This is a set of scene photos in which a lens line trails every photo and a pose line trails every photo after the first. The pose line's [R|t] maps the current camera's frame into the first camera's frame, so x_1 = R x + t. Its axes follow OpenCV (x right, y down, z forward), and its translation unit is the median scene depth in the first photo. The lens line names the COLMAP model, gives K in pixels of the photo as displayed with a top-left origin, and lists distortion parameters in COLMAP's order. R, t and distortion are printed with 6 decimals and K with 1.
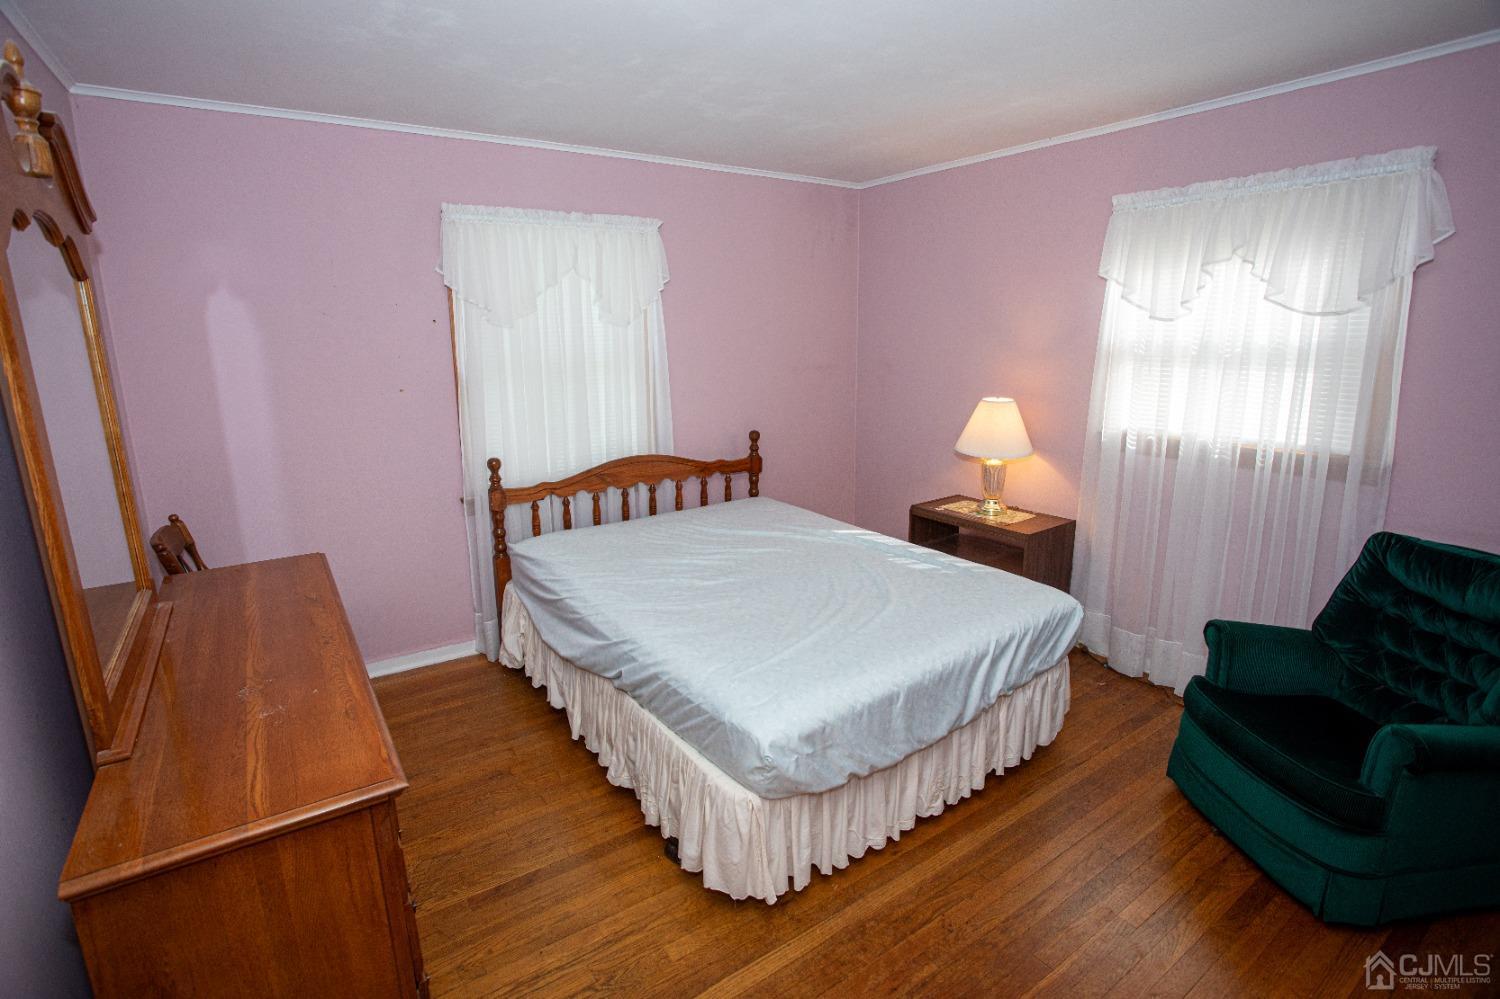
lens RADIAL K [[725.9, 0, 741.0], [0, 725.9, 492.6], [0, 0, 1]] dist [-0.066151, 0.032142]
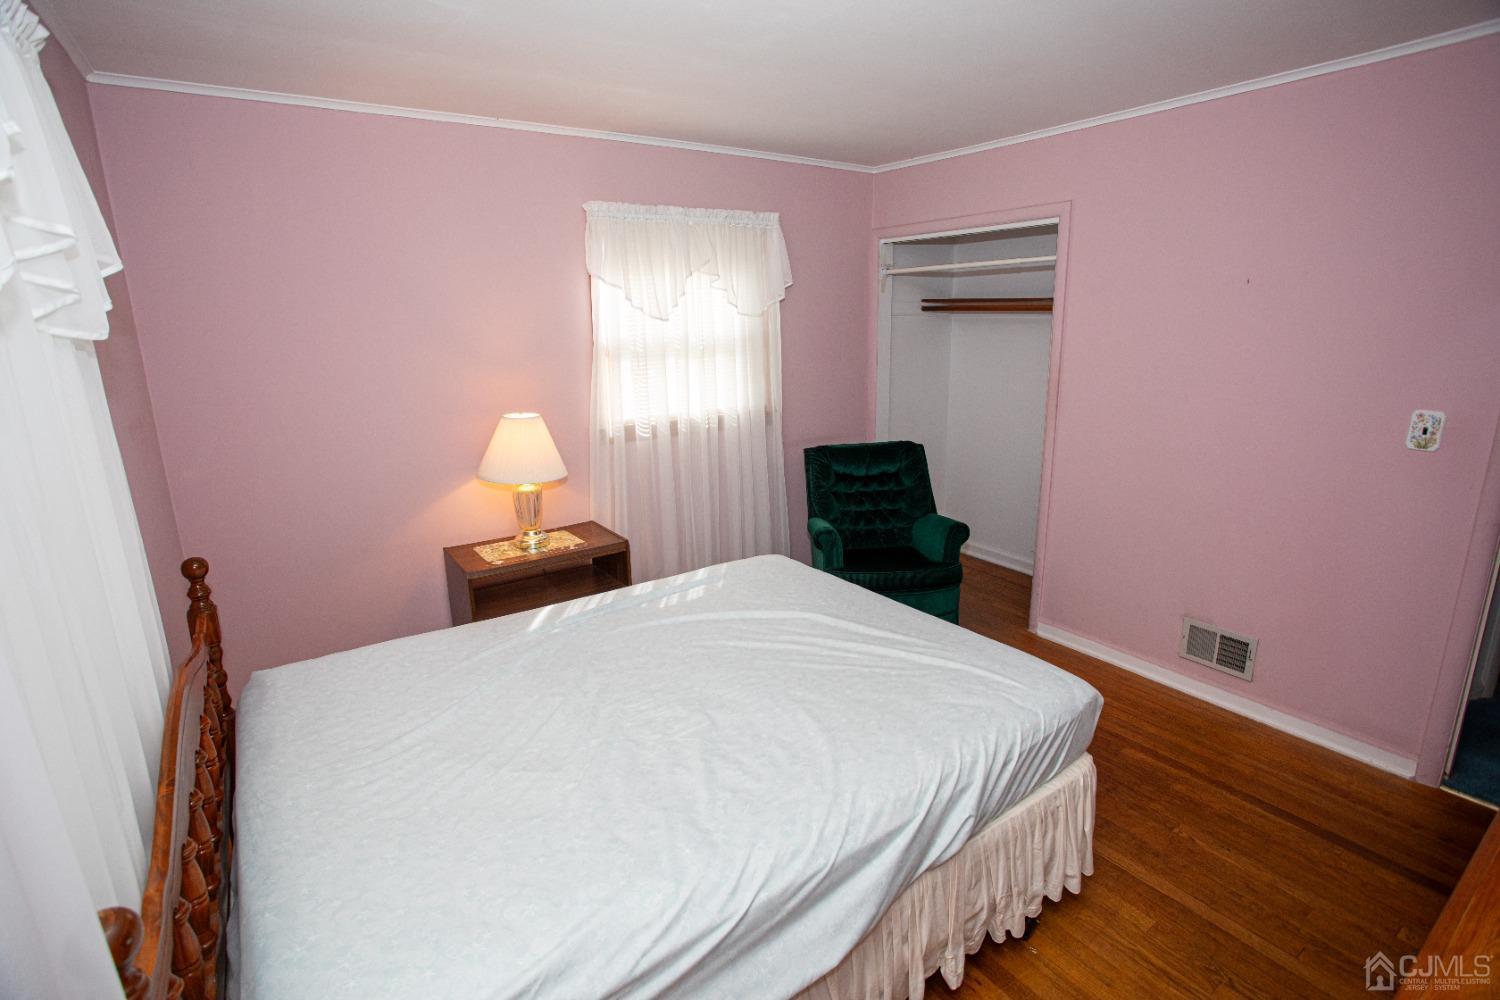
lens RADIAL K [[725.9, 0, 741.0], [0, 725.9, 493.1], [0, 0, 1]] dist [-0.066151, 0.032142]
pose [[0.005963, -0.230733, 0.972999, -0.587228], [0.238624, 0.945235, 0.222687, -0.199746], [-0.971094, 0.230853, 0.060694, 0.834920]]
